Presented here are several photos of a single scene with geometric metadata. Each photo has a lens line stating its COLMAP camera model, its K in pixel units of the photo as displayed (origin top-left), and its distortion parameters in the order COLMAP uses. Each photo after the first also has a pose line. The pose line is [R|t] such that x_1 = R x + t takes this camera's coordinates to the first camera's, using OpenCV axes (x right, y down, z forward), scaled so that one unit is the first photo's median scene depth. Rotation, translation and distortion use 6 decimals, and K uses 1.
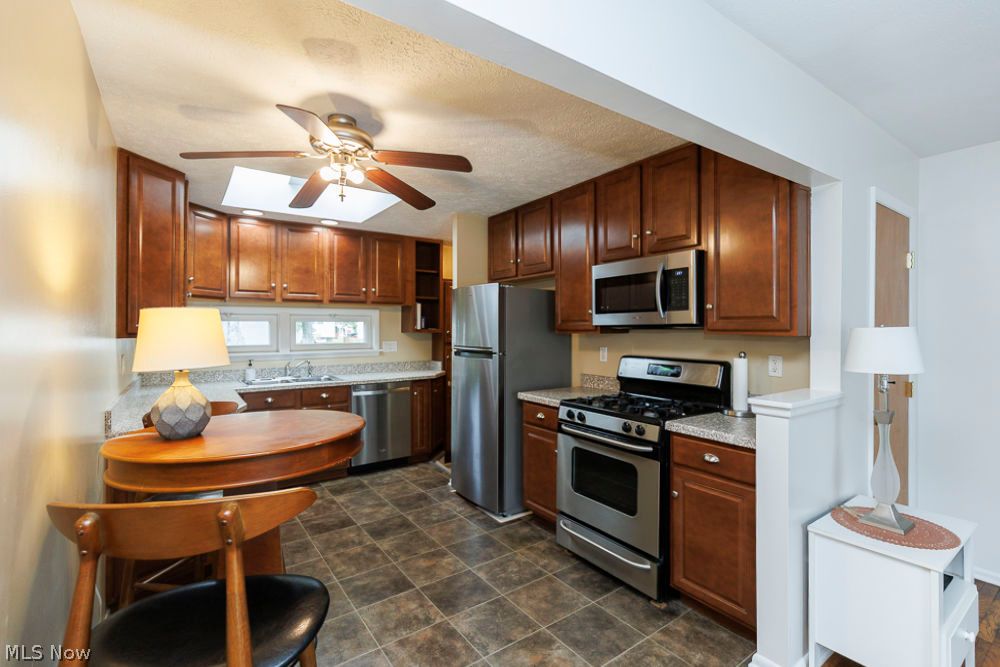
lens RADIAL K [[456.0, 0, 508.1], [0, 456.0, 327.6], [0, 0, 1]] dist [0.001152, -0.000007]
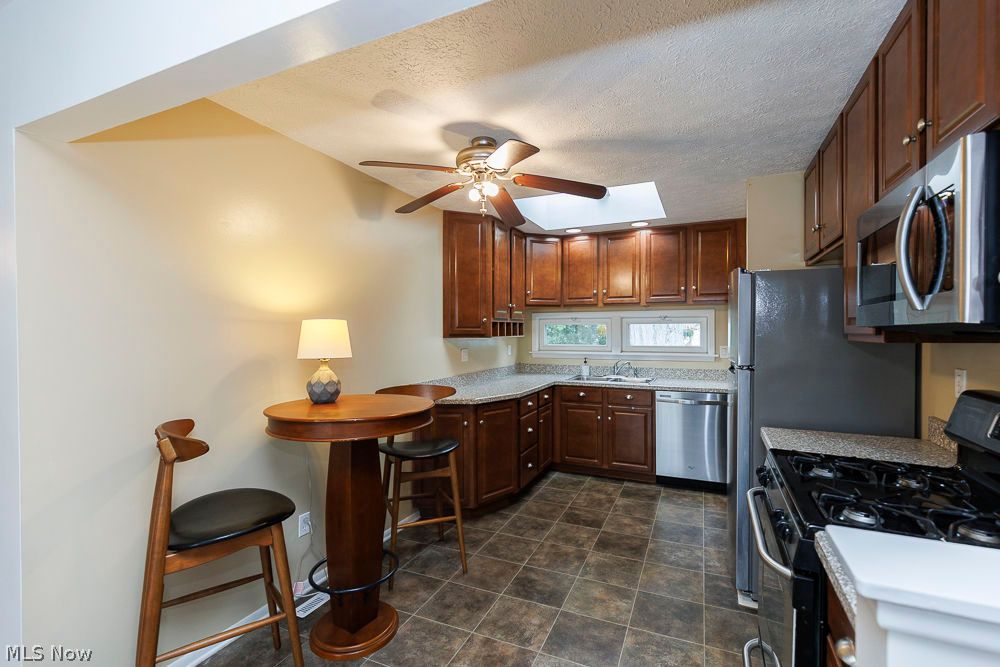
lens RADIAL K [[446.5, 0, 507.3], [0, 446.5, 332.0], [0, 0, 1]] dist [0.000823, -0.000043]
pose [[0.505744, 0.005208, -0.862668, 0.321323], [0.001972, 0.999972, 0.007194, -0.002997], [0.862681, -0.005340, 0.505719, 0.268750]]
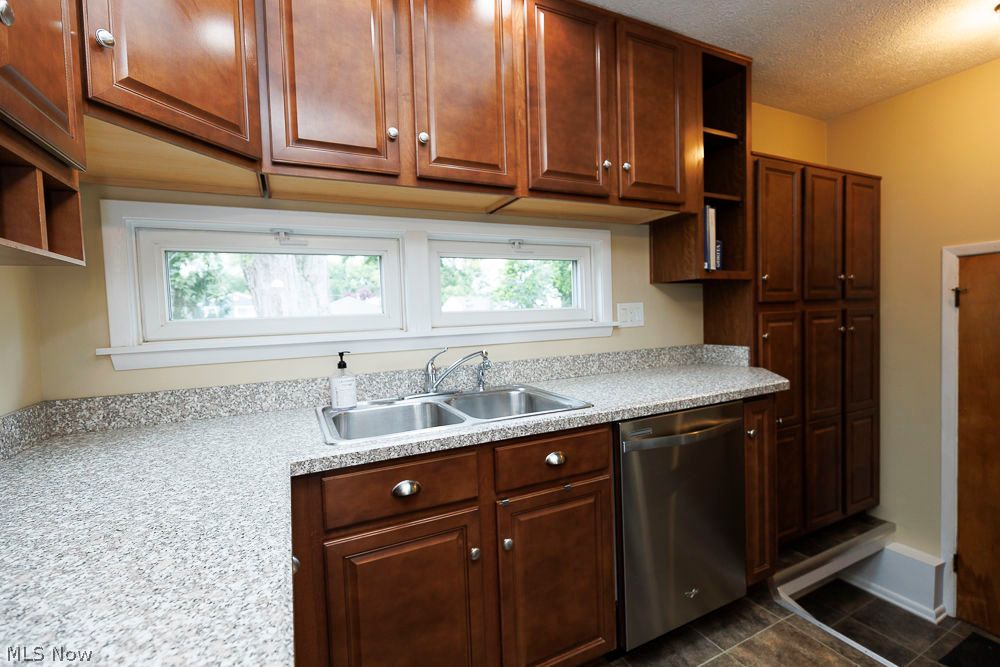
lens RADIAL K [[446.5, 0, 507.3], [0, 446.5, 332.0], [0, 0, 1]] dist [0.000823, -0.000043]
pose [[0.985246, -0.025704, -0.169202, -0.383958], [0.033382, 0.998531, 0.042690, 0.044811], [0.167856, -0.047709, 0.984656, 0.690351]]
